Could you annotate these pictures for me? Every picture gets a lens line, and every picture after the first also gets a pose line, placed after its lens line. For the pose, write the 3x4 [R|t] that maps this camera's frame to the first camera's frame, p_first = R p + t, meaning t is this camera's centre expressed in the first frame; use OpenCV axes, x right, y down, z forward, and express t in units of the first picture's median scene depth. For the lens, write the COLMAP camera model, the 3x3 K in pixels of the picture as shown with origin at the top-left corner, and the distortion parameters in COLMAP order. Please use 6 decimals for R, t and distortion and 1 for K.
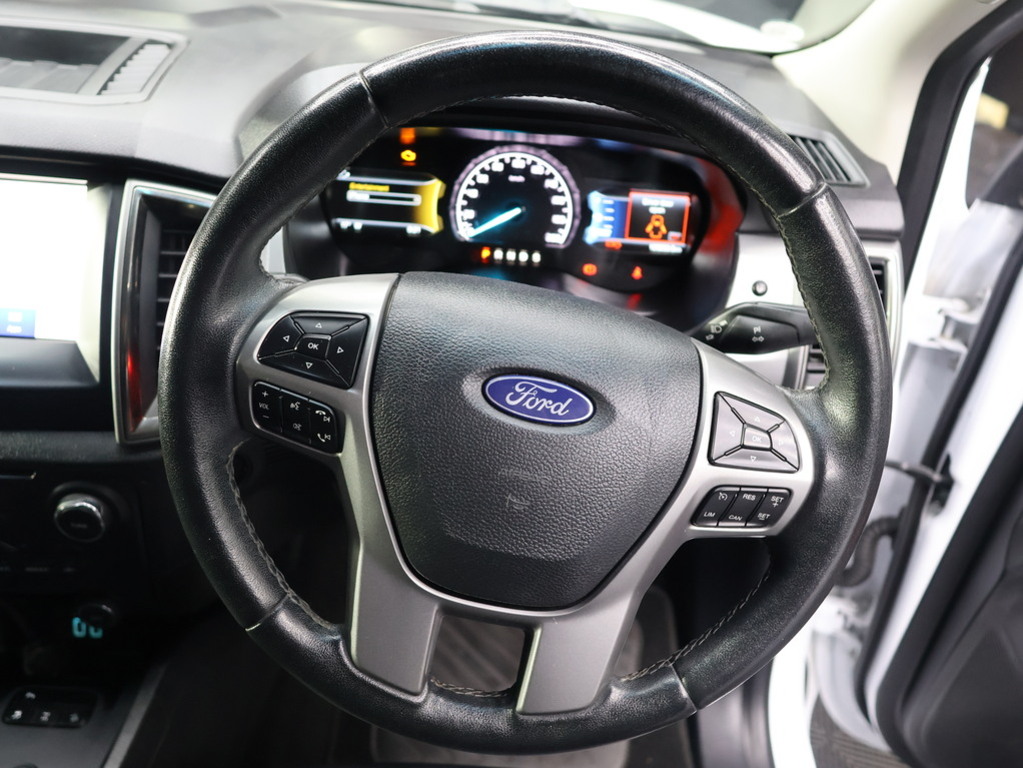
lens RADIAL K [[872.4, 0, 512.4], [0, 872.4, 382.1], [0, 0, 1]] dist [0.013800, -0.024920]
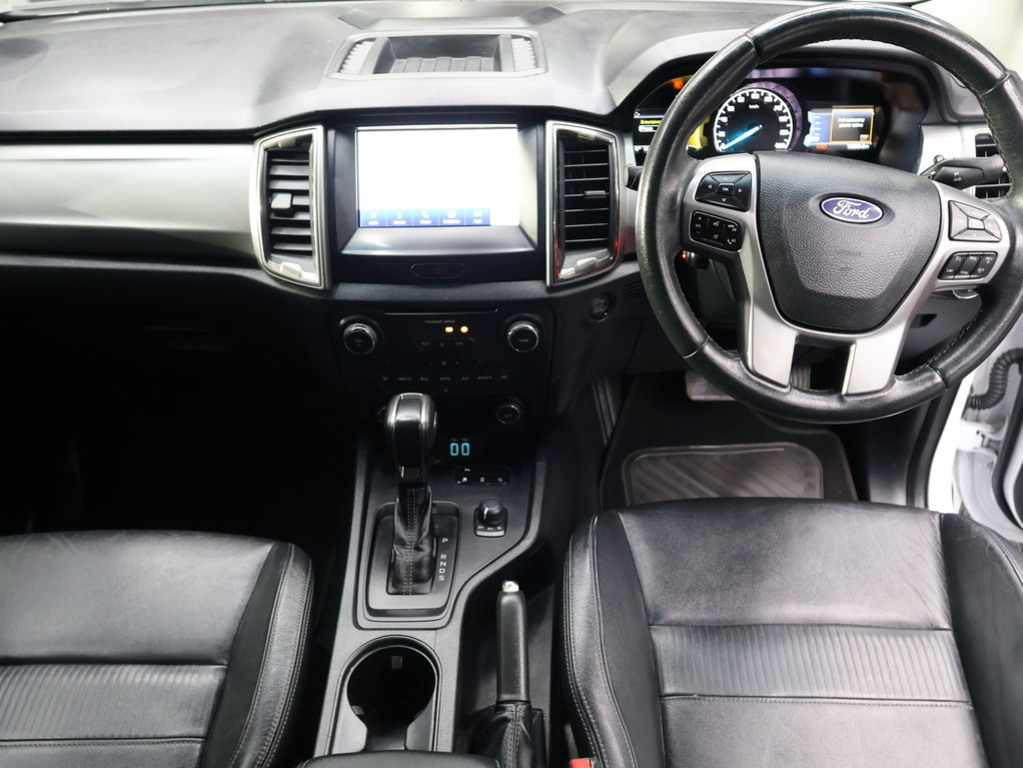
lens RADIAL K [[872.4, 0, 510.0], [0, 872.4, 387.4], [0, 0, 1]] dist [0.013800, -0.024920]
pose [[0.995363, -0.073972, -0.061490, -0.392005], [0.075425, 0.996916, 0.021666, 0.195794], [0.059698, -0.026203, 0.997873, -0.562444]]
